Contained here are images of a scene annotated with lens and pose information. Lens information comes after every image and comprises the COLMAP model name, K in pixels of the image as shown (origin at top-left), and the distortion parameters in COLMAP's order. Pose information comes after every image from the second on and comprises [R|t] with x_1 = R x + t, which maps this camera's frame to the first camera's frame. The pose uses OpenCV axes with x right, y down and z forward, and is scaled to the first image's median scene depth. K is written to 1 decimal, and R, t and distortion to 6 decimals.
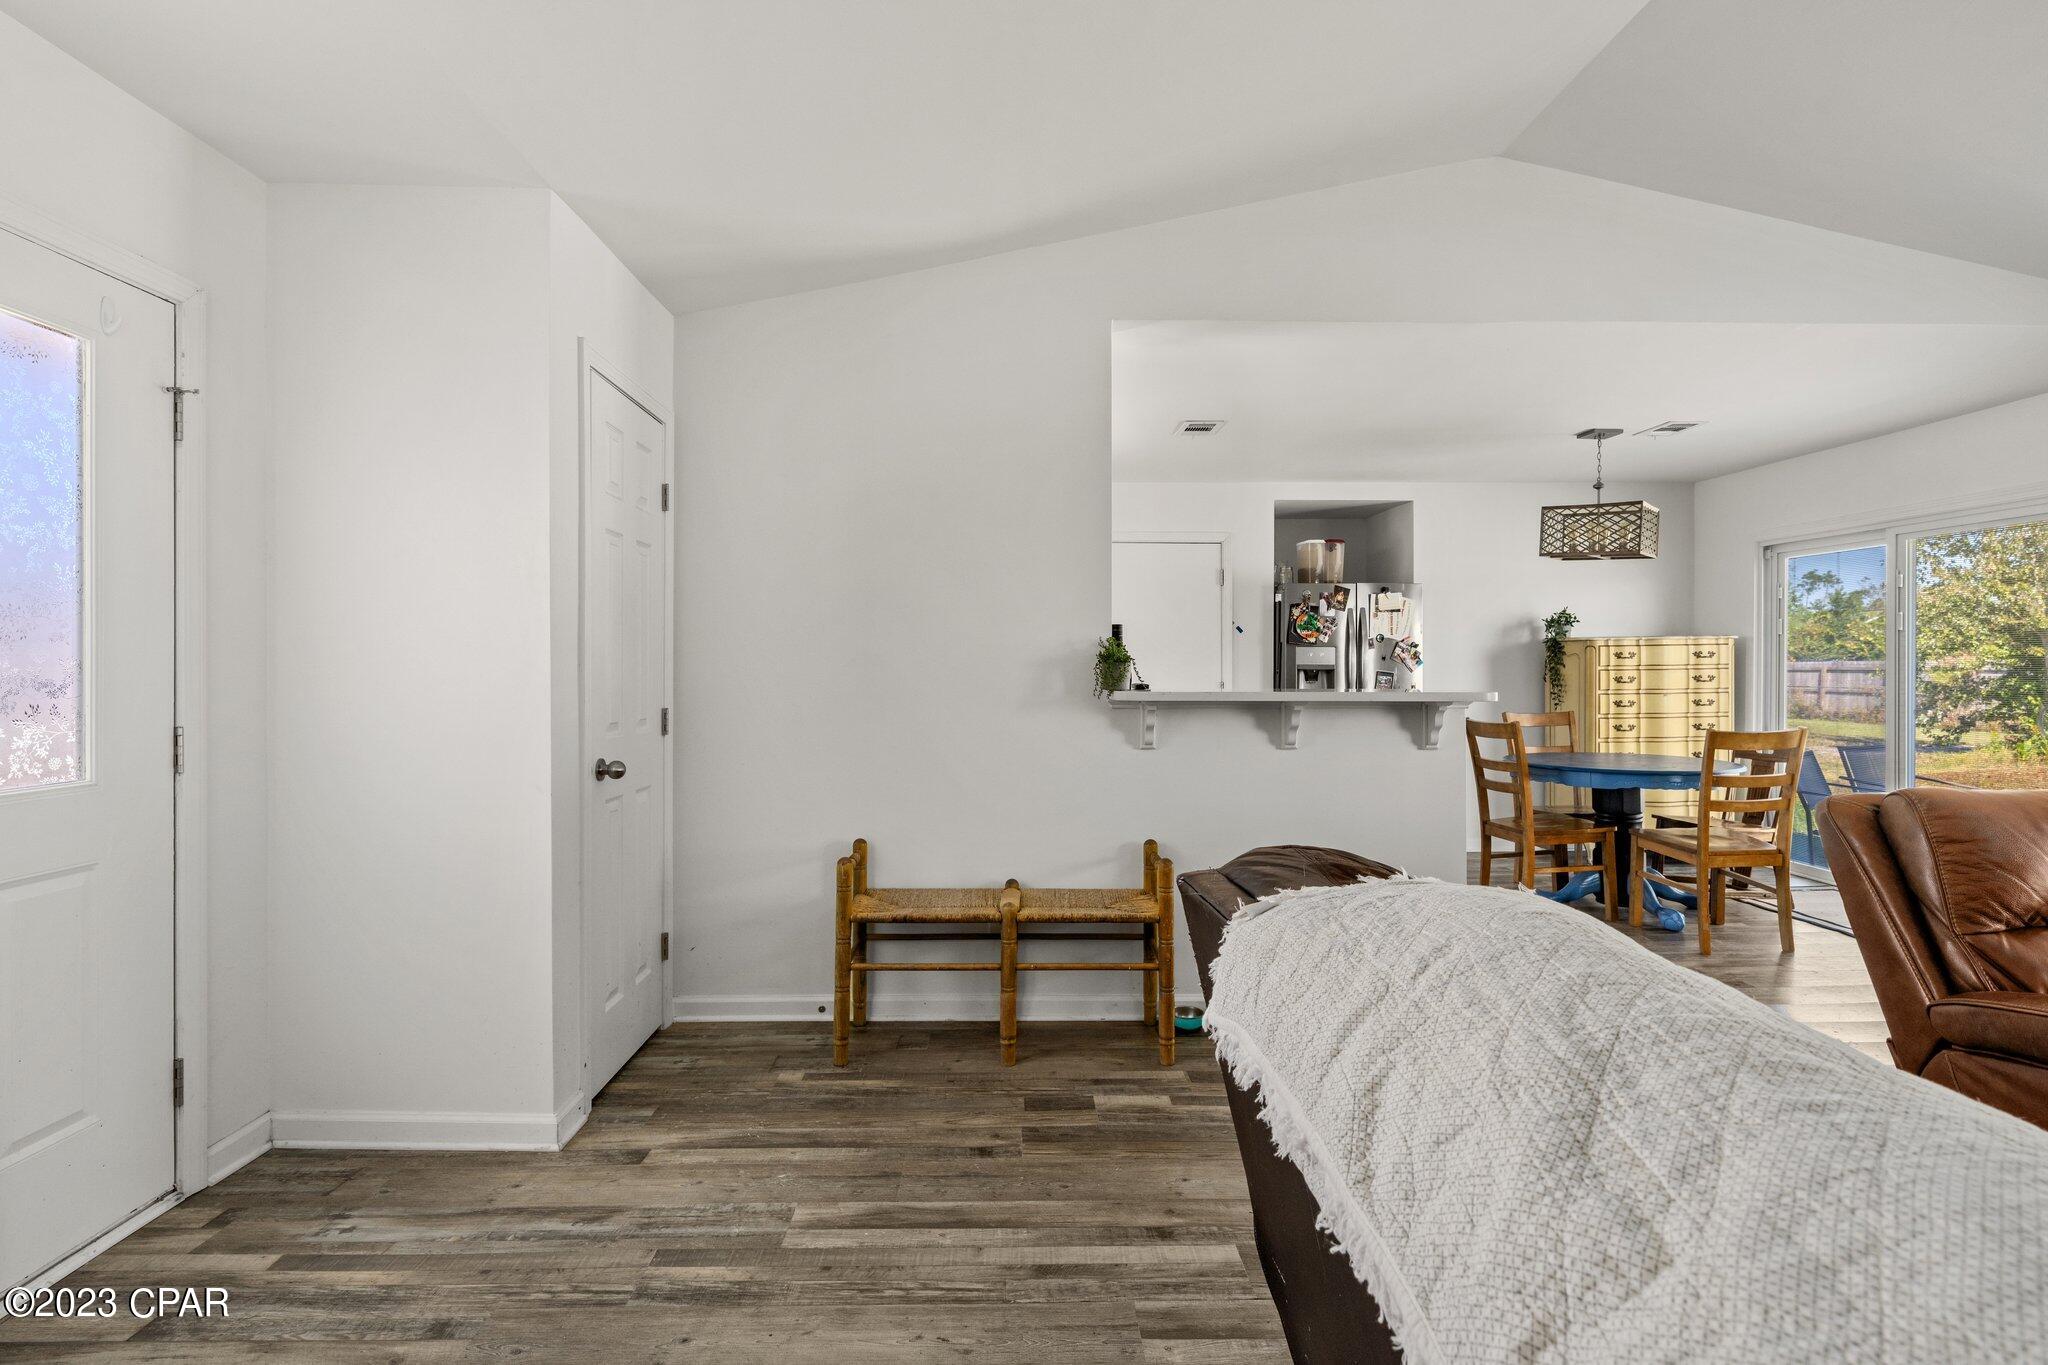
lens RADIAL K [[968.5, 0, 1017.3], [0, 968.5, 682.2], [0, 0, 1]] dist [-0.018447, -0.000234]
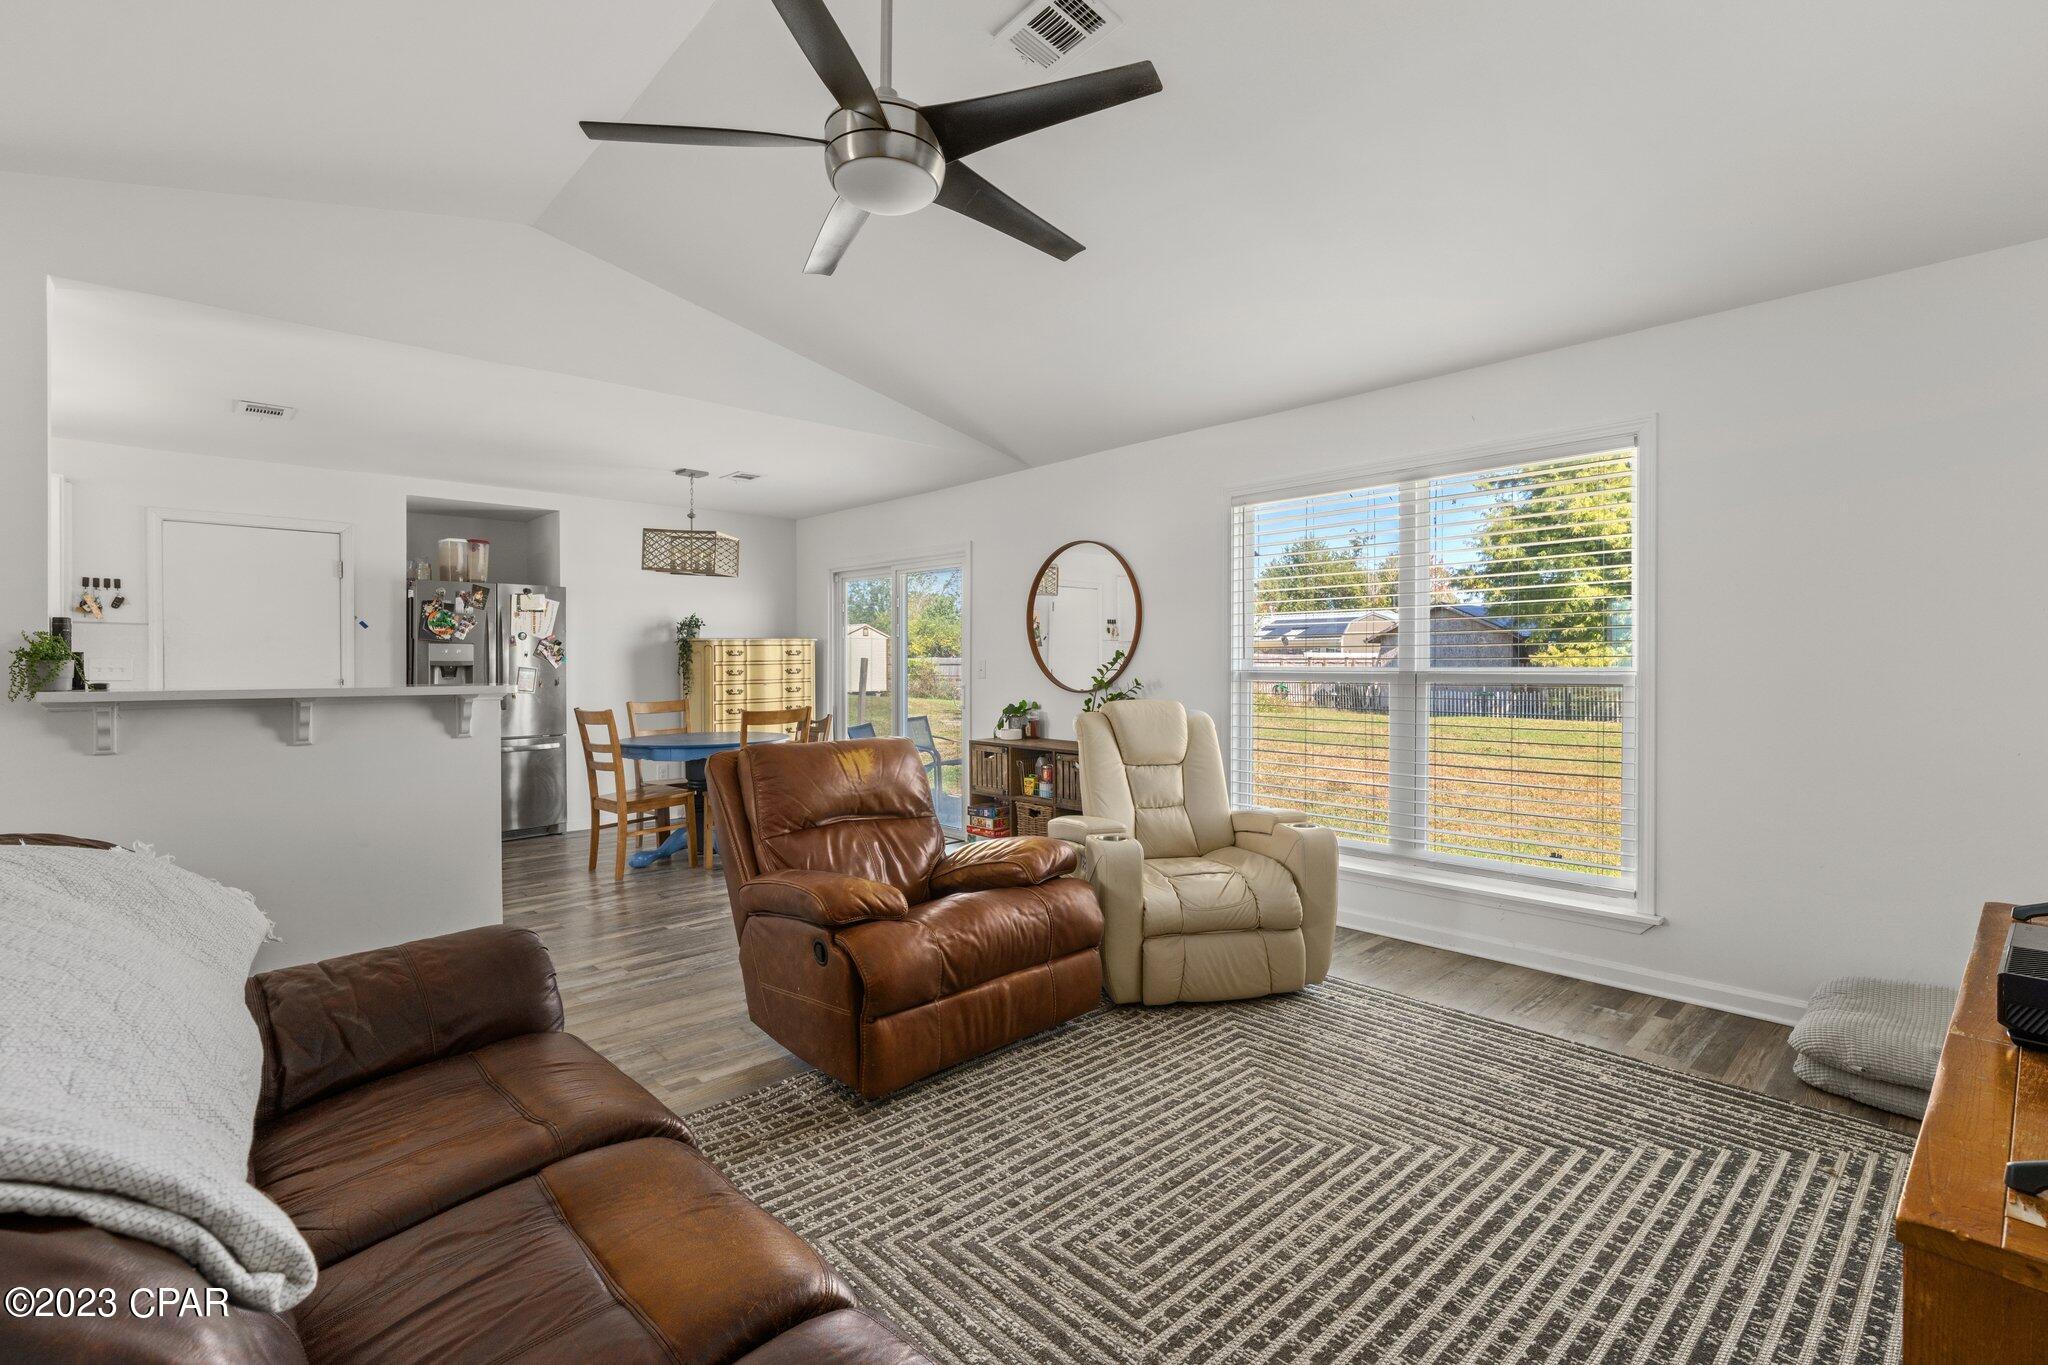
lens RADIAL K [[919.4, 0, 1028.7], [0, 919.4, 663.9], [0, 0, 1]] dist [-0.001157, -0.000771]
pose [[0.739302, -0.003591, 0.673364, 0.107777], [0.012959, 0.999876, -0.008897, 0.001247], [-0.673249, 0.015303, 0.739257, -0.126965]]
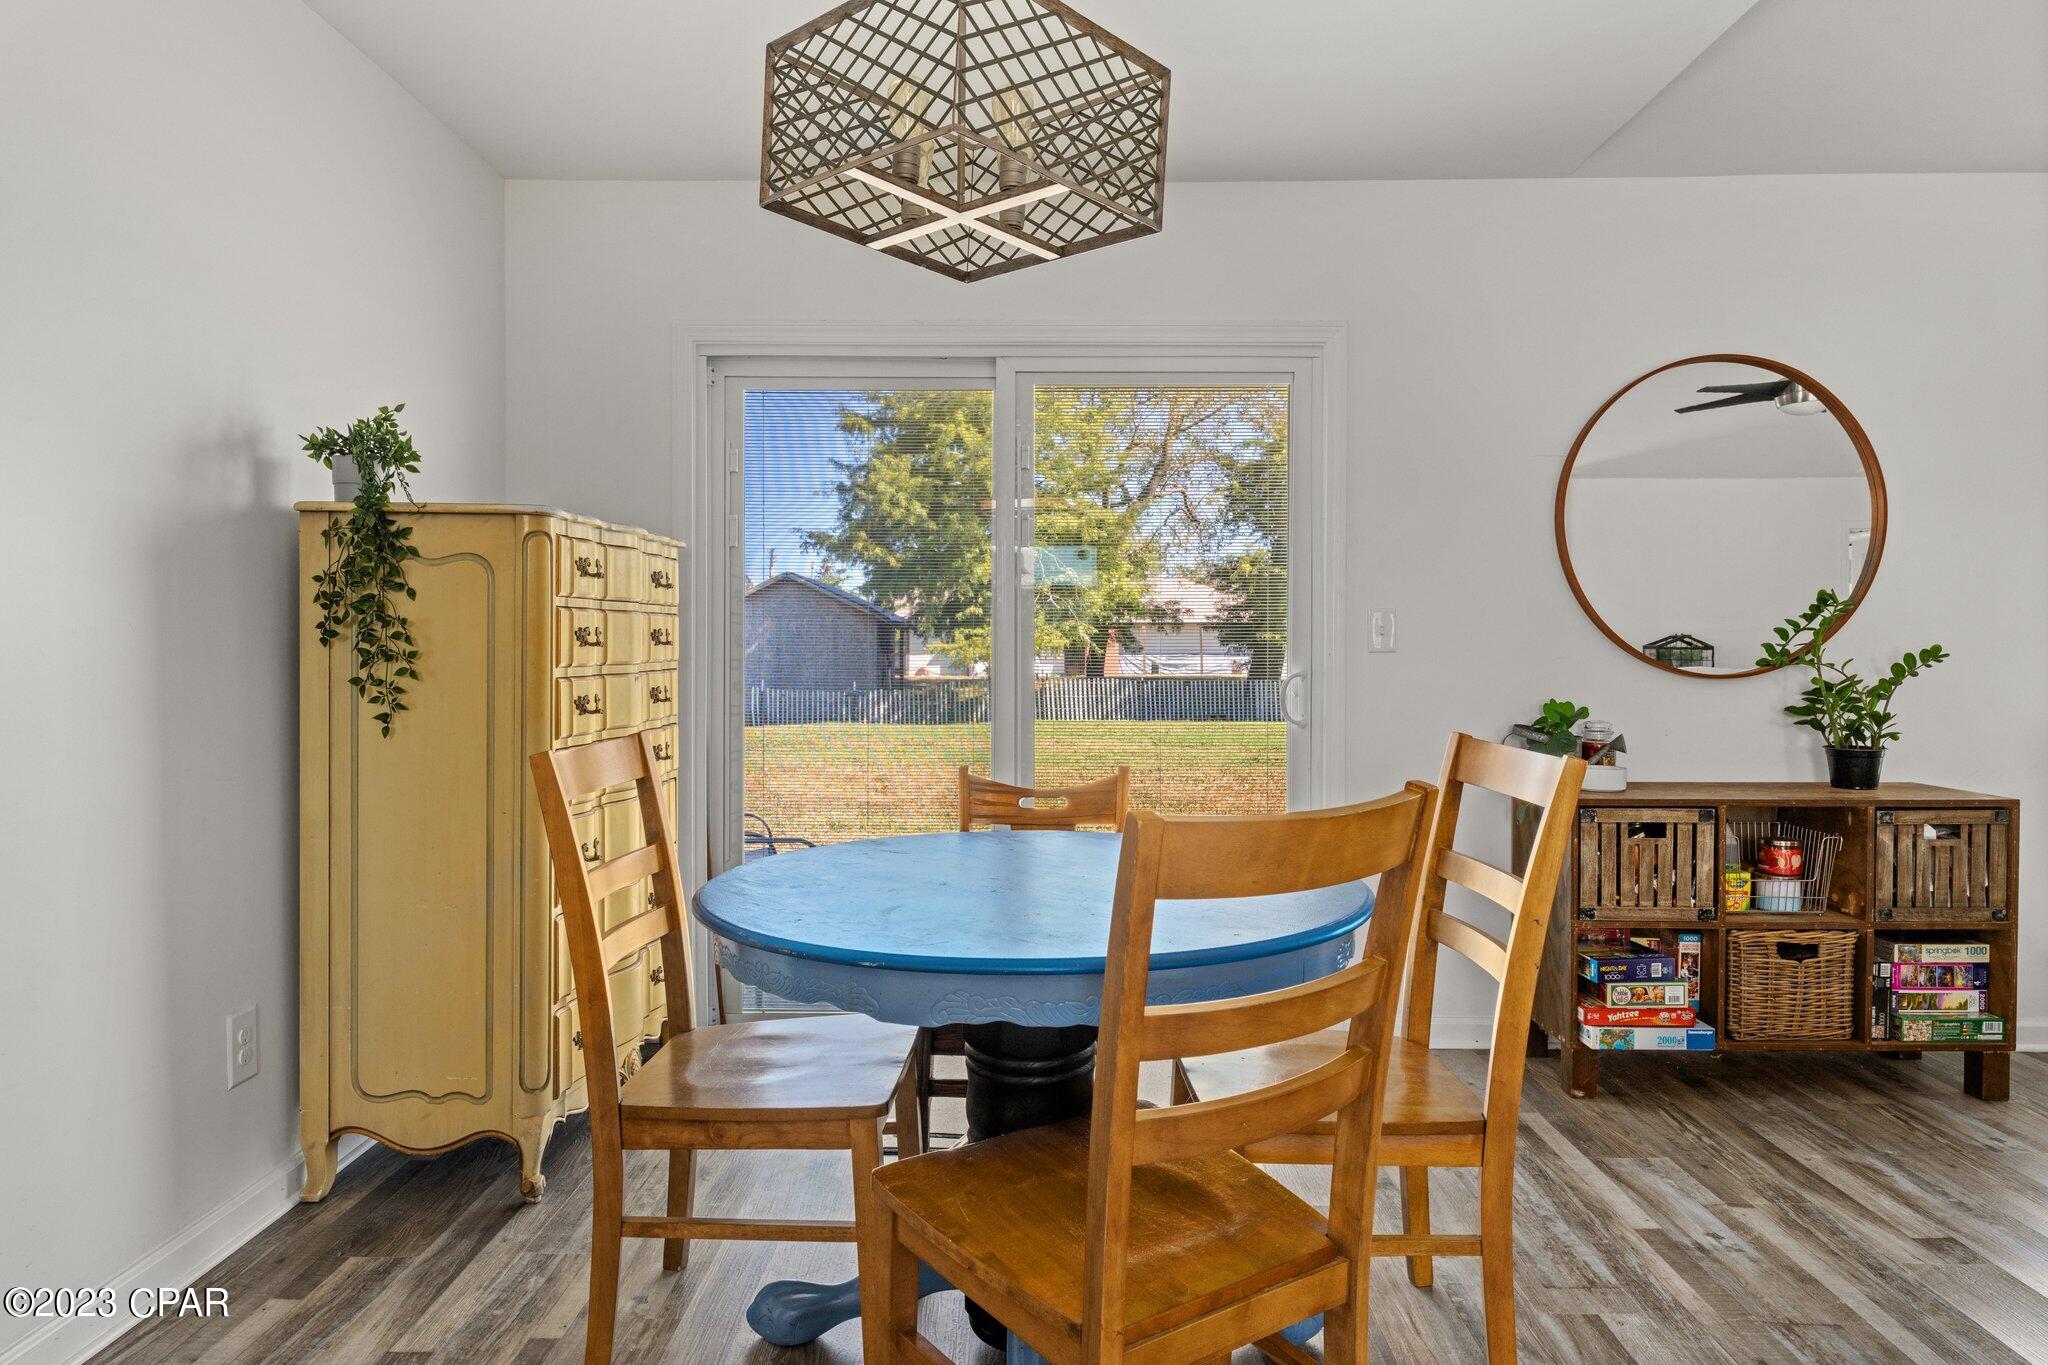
lens RADIAL K [[1252.2, 0, 1029.3], [0, 1252.2, 648.1], [0, 0, 1]] dist [0.005329, -0.000099]
pose [[0.018072, 0.005406, 0.999822, 0.165940], [0.014753, 0.999875, -0.005673, 0.006476], [-0.999728, 0.014853, 0.017990, 0.793034]]
